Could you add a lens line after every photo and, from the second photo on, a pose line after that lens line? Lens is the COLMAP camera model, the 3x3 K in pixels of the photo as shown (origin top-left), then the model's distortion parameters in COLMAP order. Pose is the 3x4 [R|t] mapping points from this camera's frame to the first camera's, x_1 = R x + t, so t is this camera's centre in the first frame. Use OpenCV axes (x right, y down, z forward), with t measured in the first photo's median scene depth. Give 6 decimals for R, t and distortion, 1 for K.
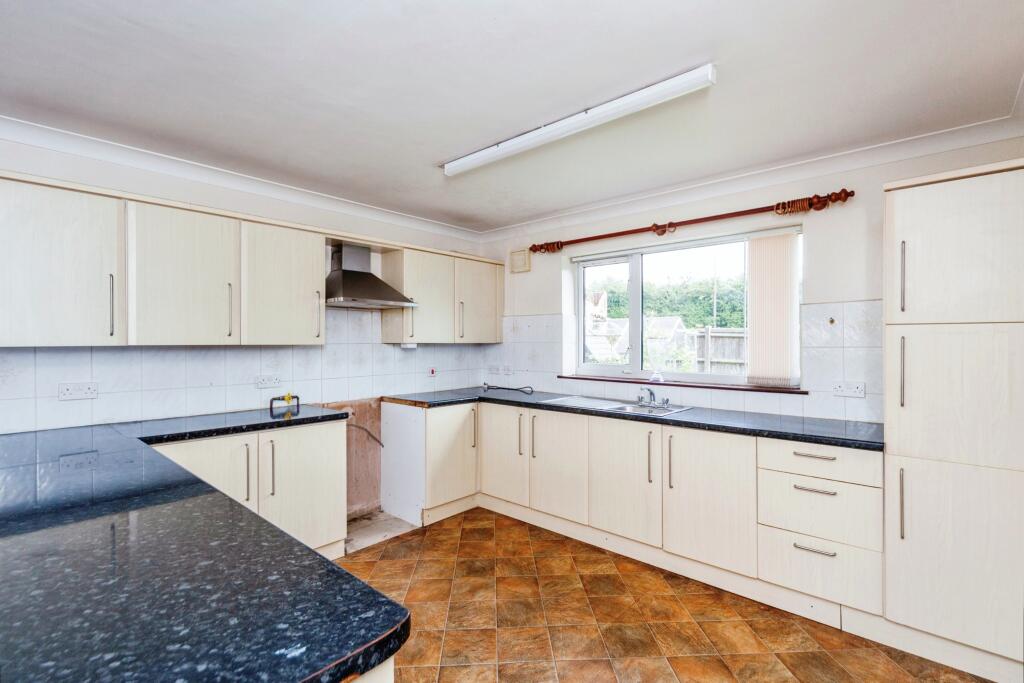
lens RADIAL K [[451.5, 0, 513.4], [0, 451.5, 342.8], [0, 0, 1]] dist [0.013258, -0.000353]
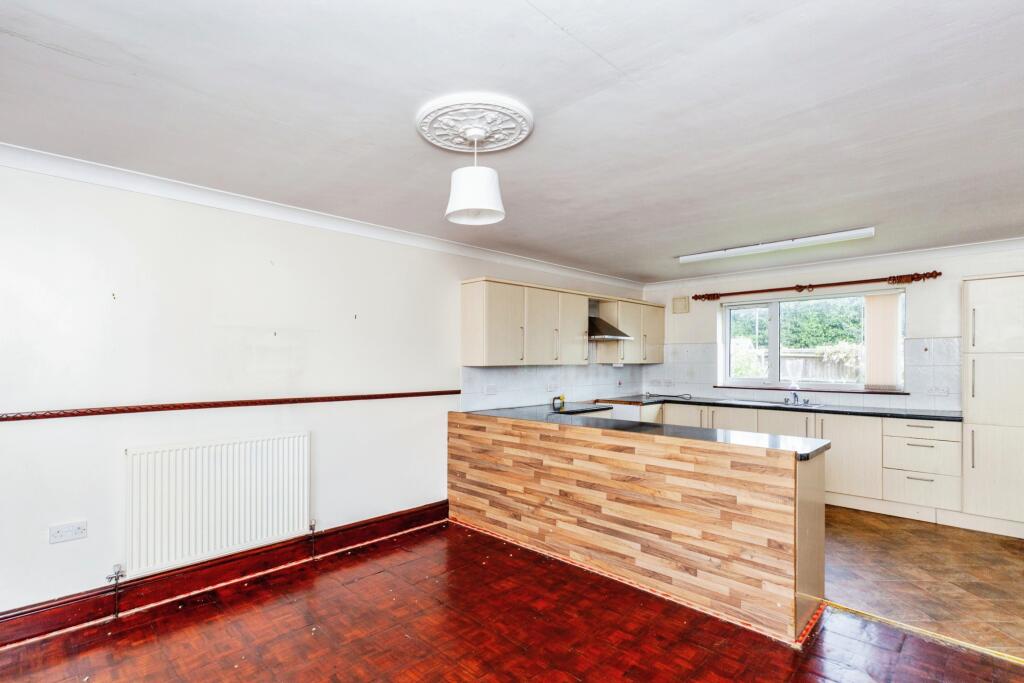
lens RADIAL K [[468.5, 0, 492.2], [0, 468.5, 363.1], [0, 0, 1]] dist [-0.004843, 0.000936]
pose [[0.996580, -0.003334, -0.082561, -0.598589], [0.003348, 0.999994, 0.000033, -0.002408], [0.082560, -0.000309, 0.996586, -0.669526]]
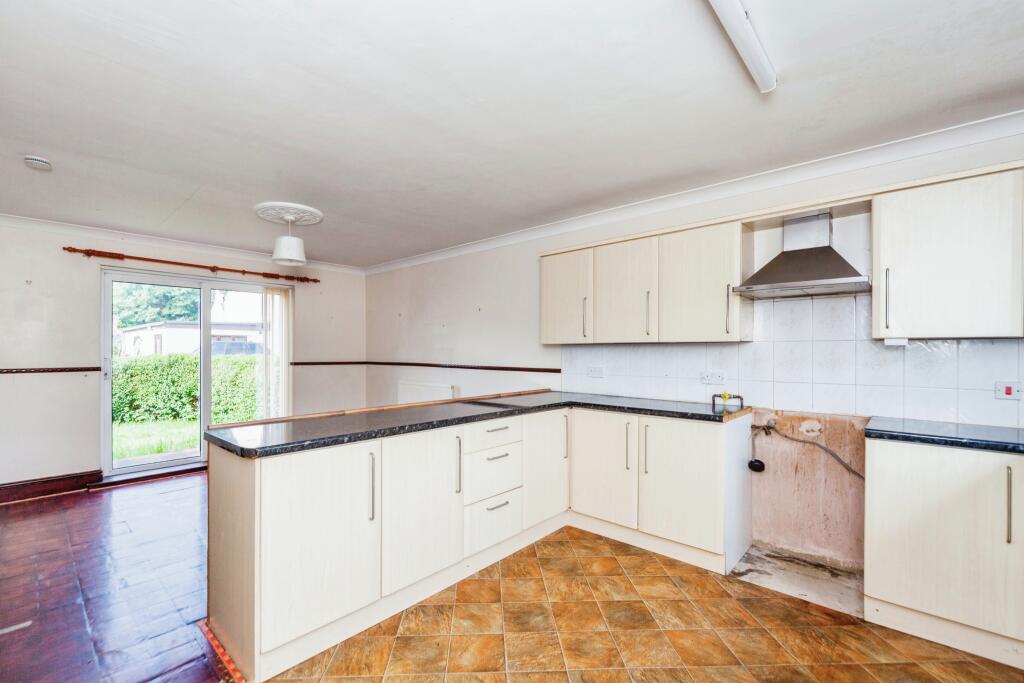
lens RADIAL K [[451.5, 0, 512.7], [0, 451.5, 350.2], [0, 0, 1]] dist [0.013258, -0.000353]
pose [[0.018012, 0.005451, -0.999823, 0.470860], [0.002979, 0.999980, 0.005505, 0.014802], [0.999833, -0.003078, 0.017995, 0.512814]]
